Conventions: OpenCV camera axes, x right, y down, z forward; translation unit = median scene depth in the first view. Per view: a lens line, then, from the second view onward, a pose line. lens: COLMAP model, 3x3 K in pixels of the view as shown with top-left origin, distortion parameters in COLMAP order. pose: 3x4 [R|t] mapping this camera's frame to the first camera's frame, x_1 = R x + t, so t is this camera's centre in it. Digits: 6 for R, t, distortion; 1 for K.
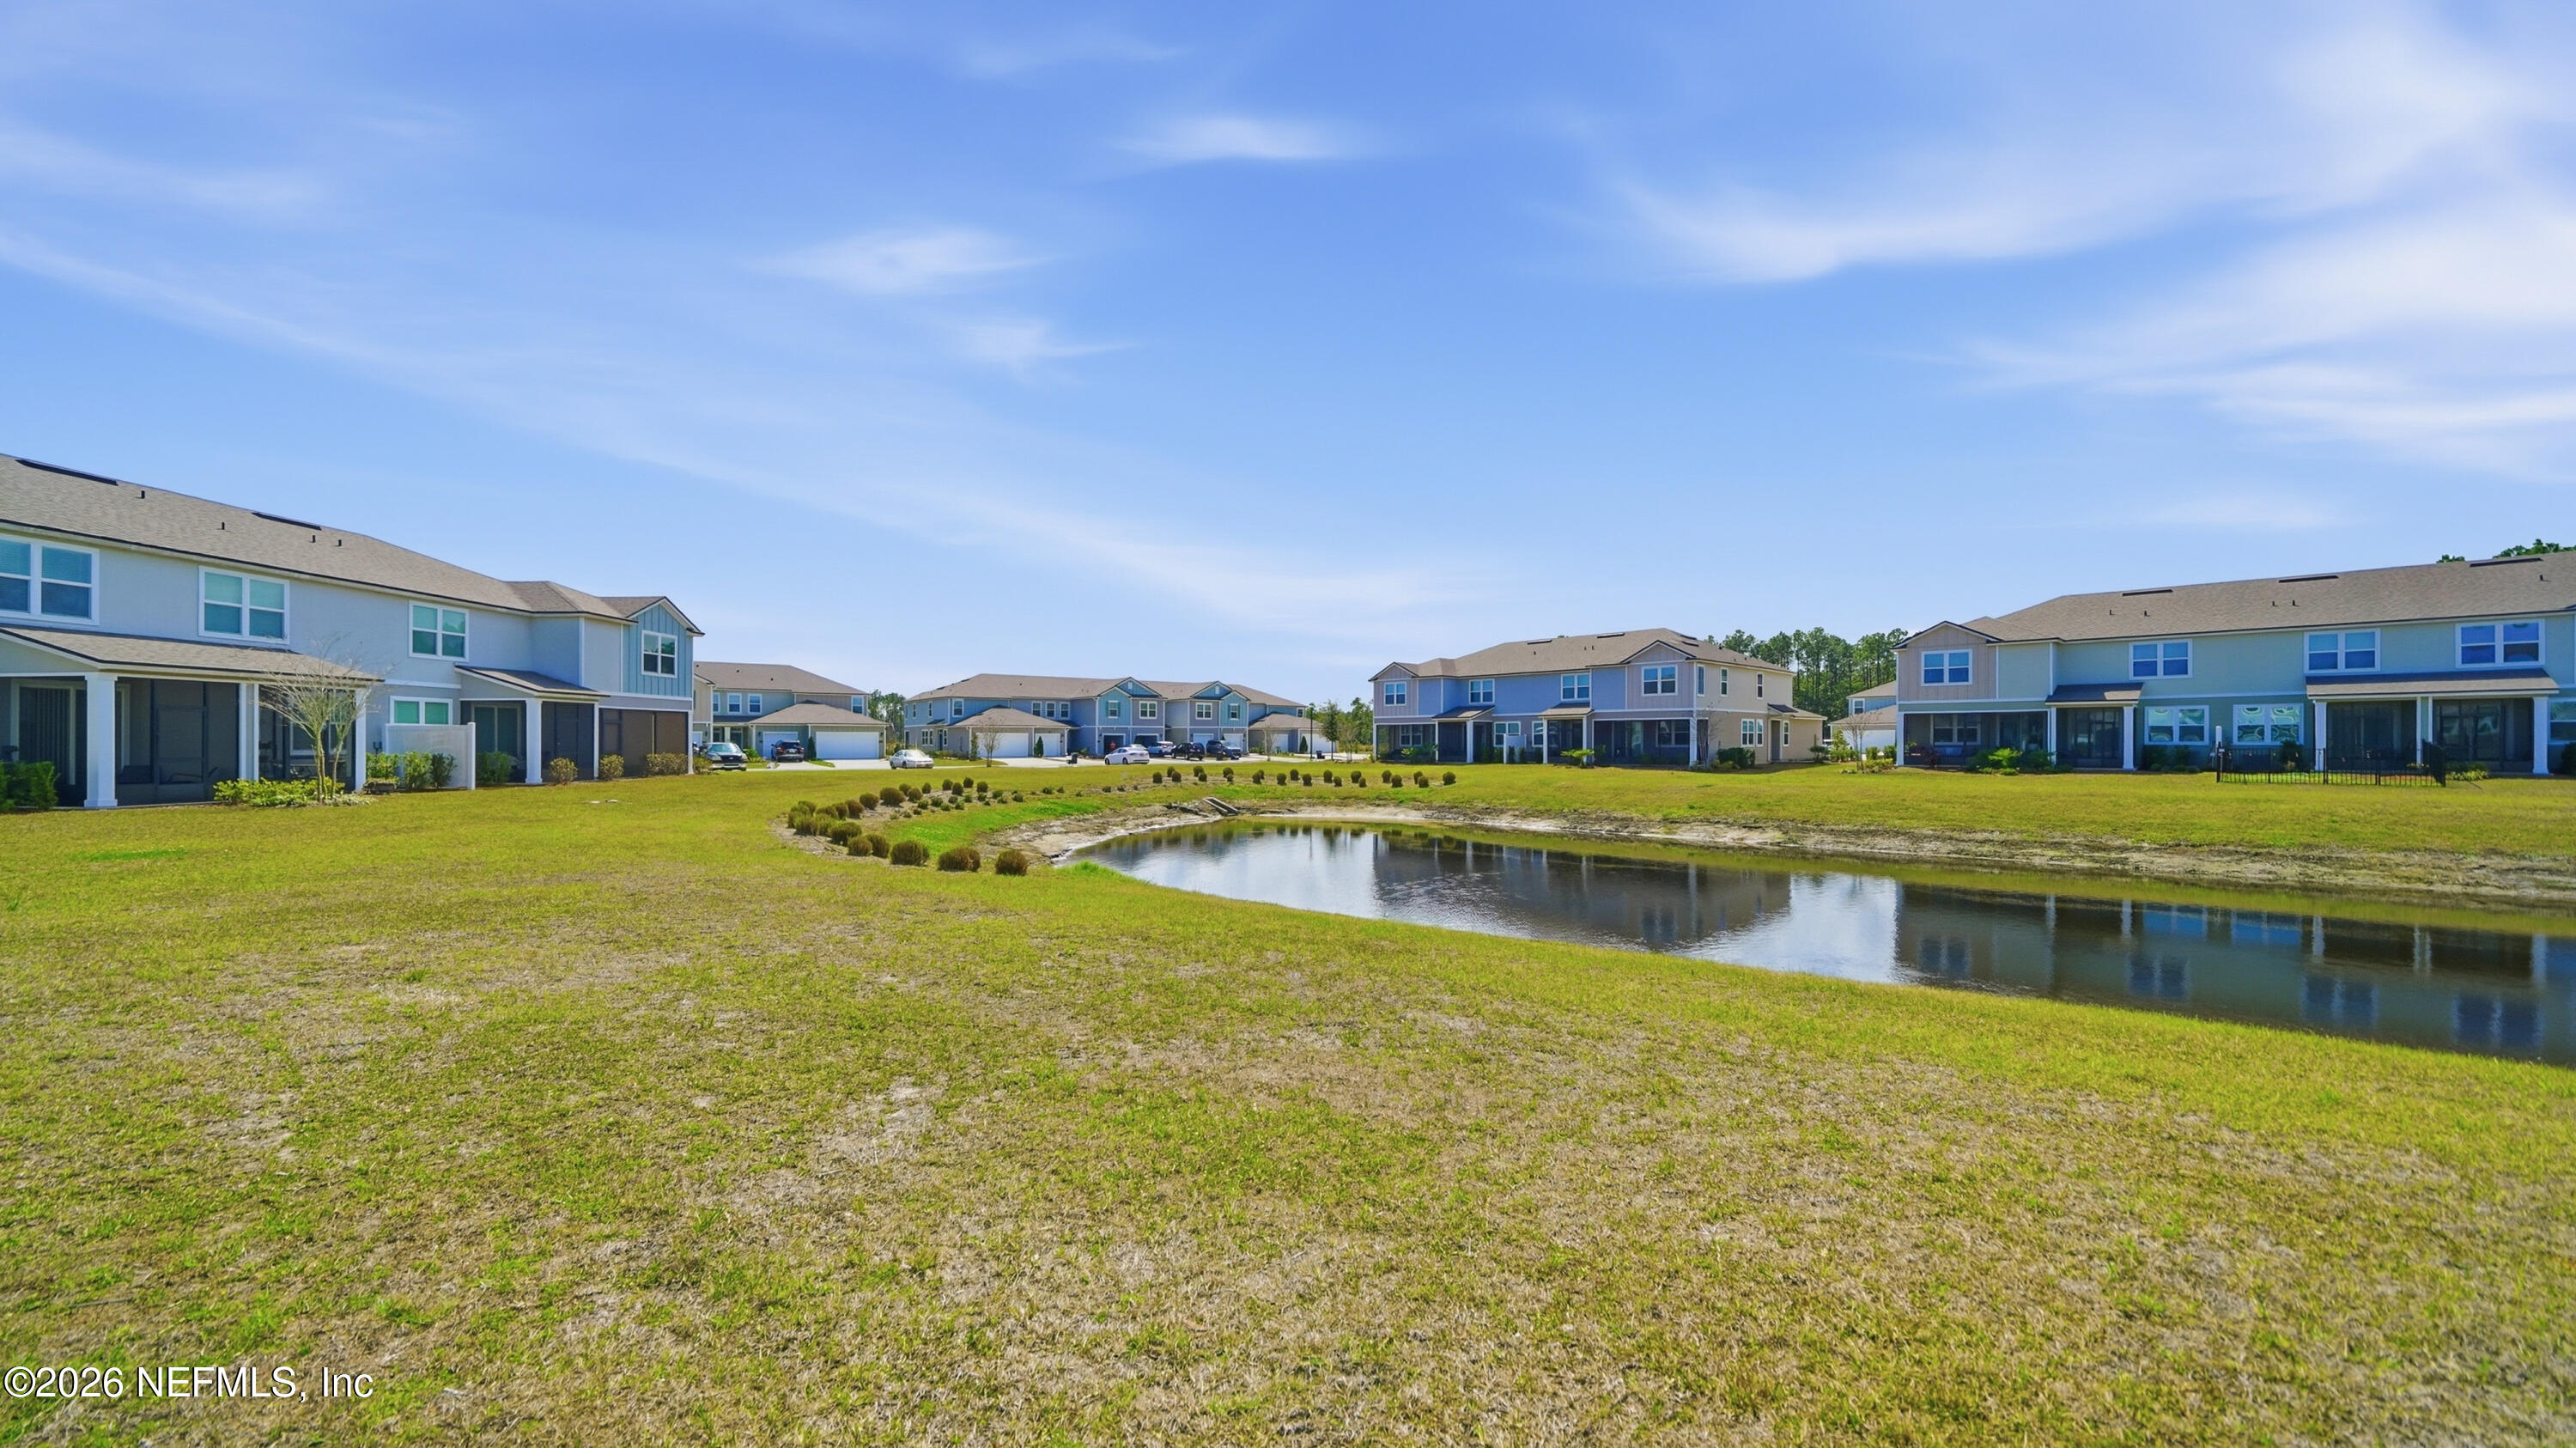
lens RADIAL K [[936.7, 0, 1271.0], [0, 936.7, 738.7], [0, 0, 1]] dist [-0.014240, -0.000146]
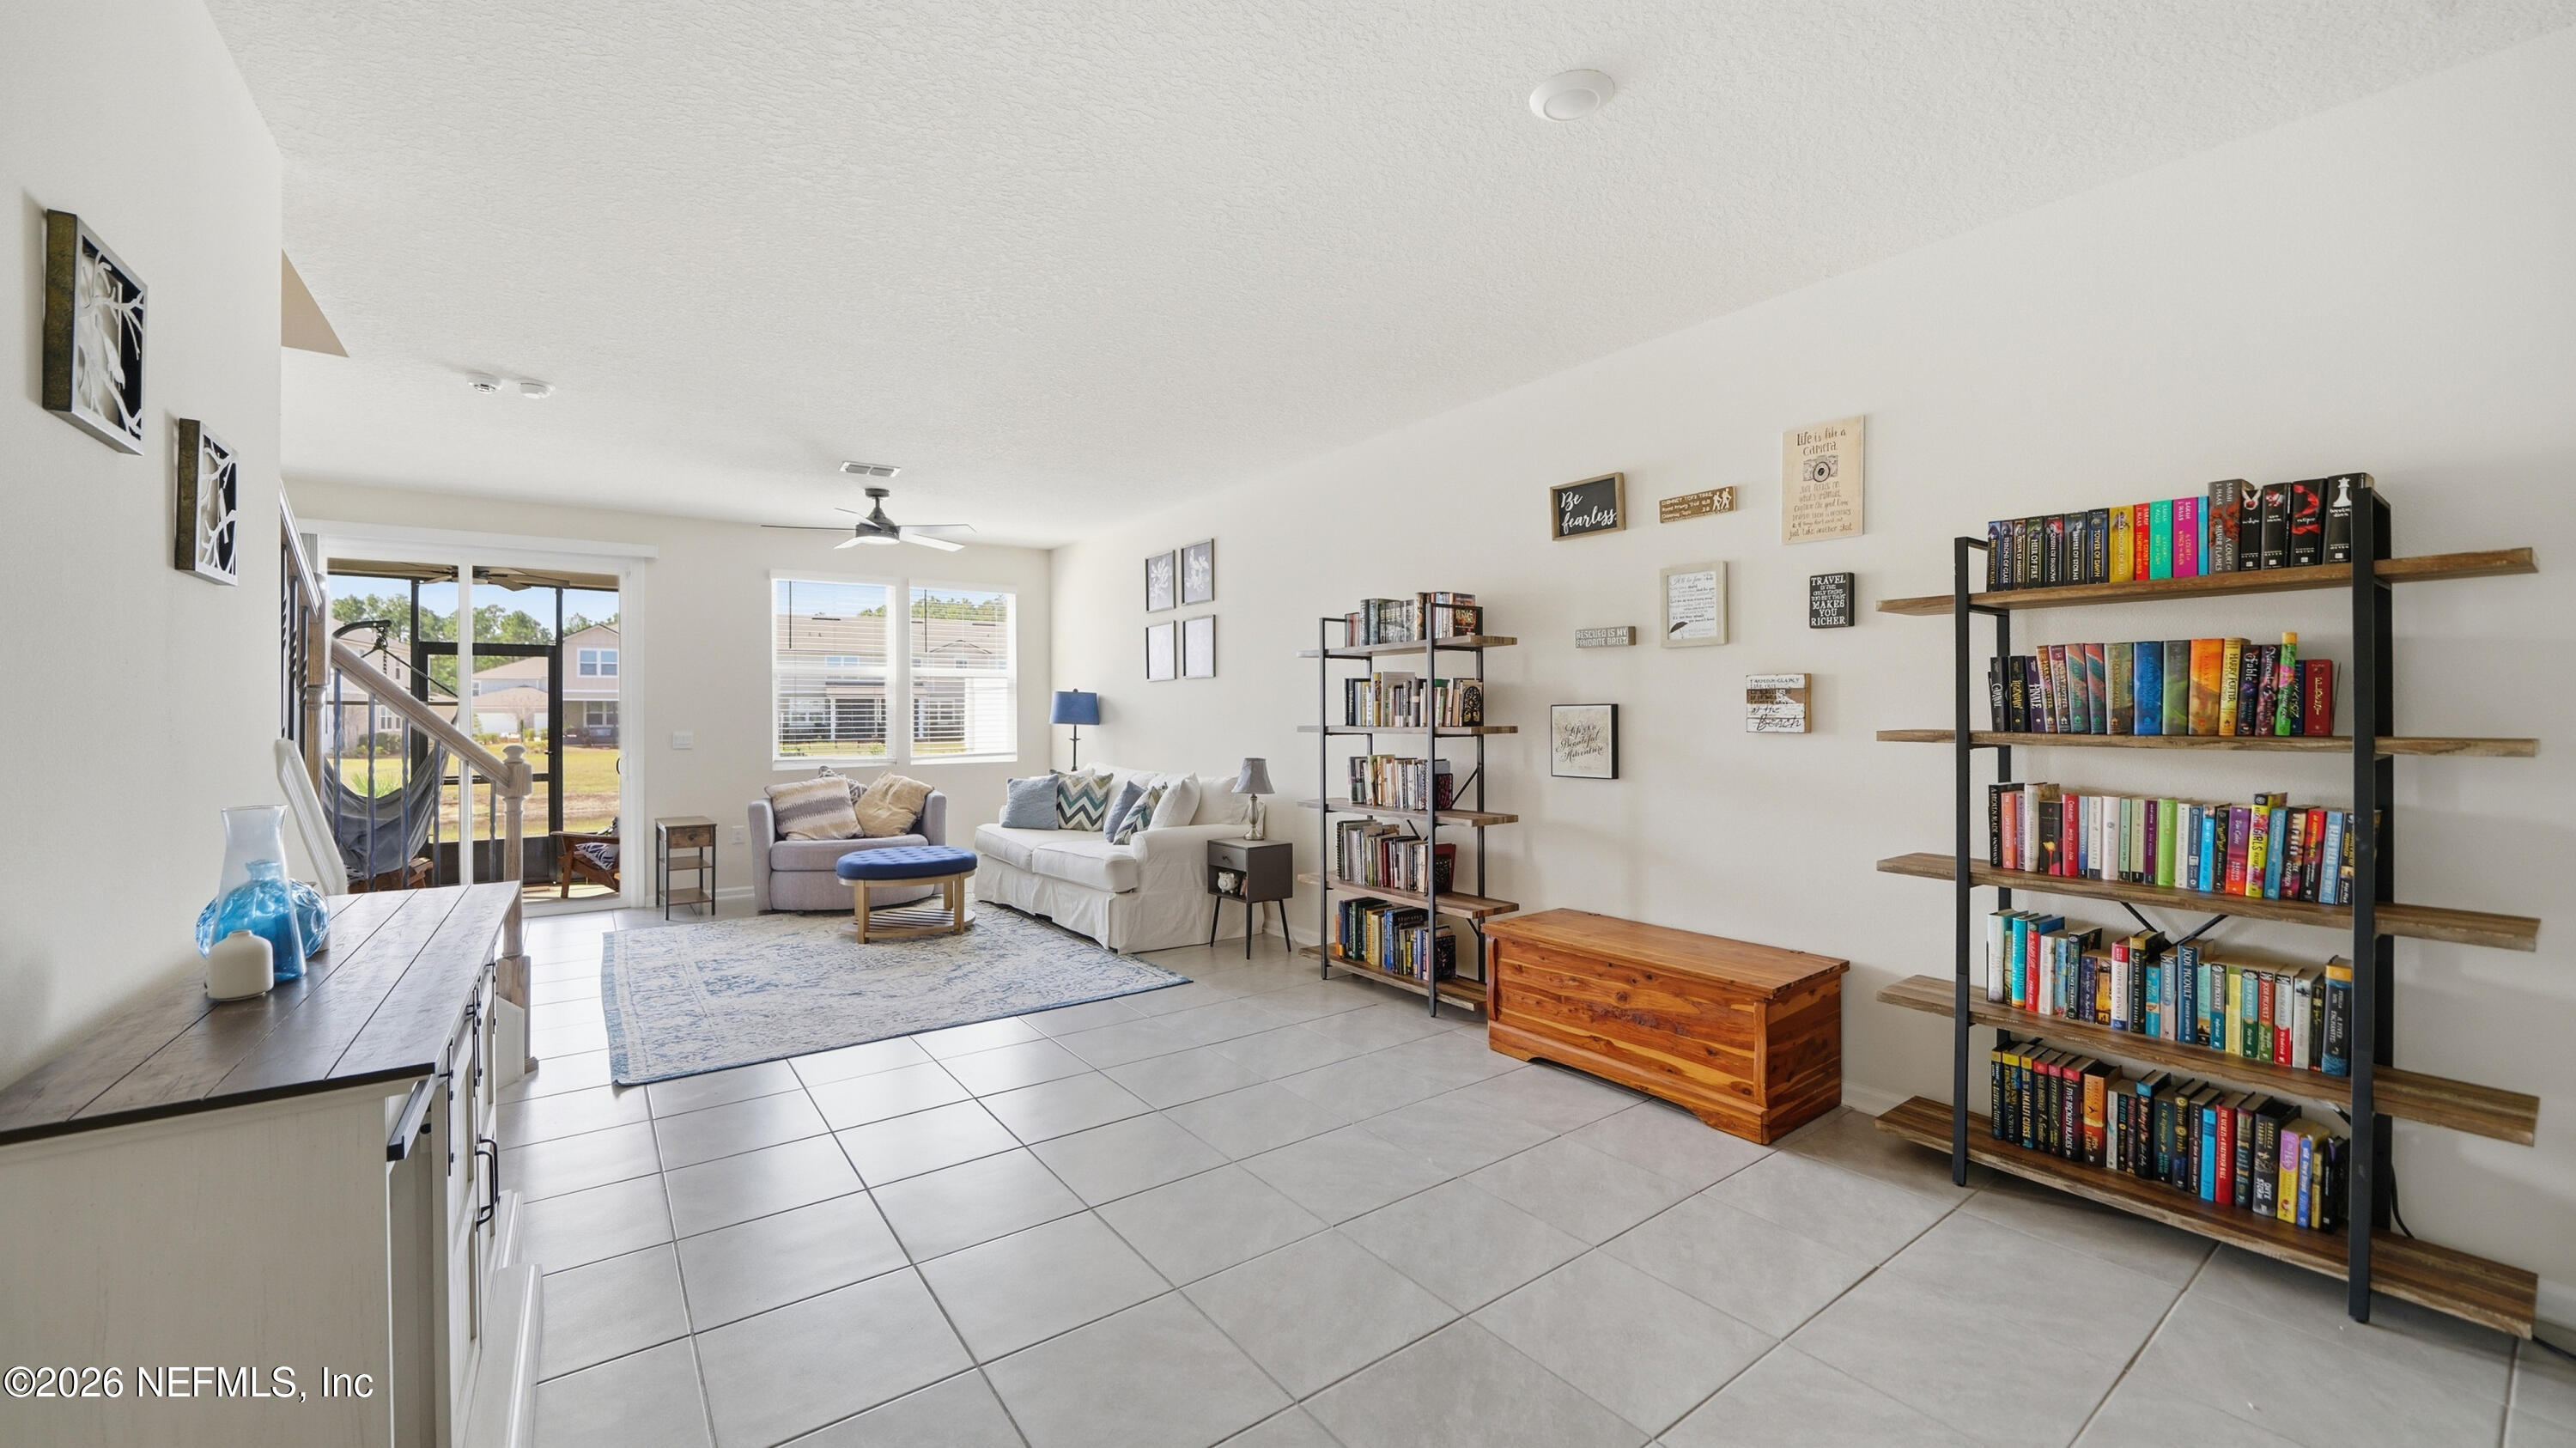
lens RADIAL K [[971.2, 0, 1282.9], [0, 971.2, 714.7], [0, 0, 1]] dist [-0.013344, 0.001427]
pose [[0.270406, 0.003102, 0.962741, -0.202628], [0.001941, 0.999991, -0.003767, -0.002752], [-0.962744, 0.002888, 0.270397, -0.159396]]
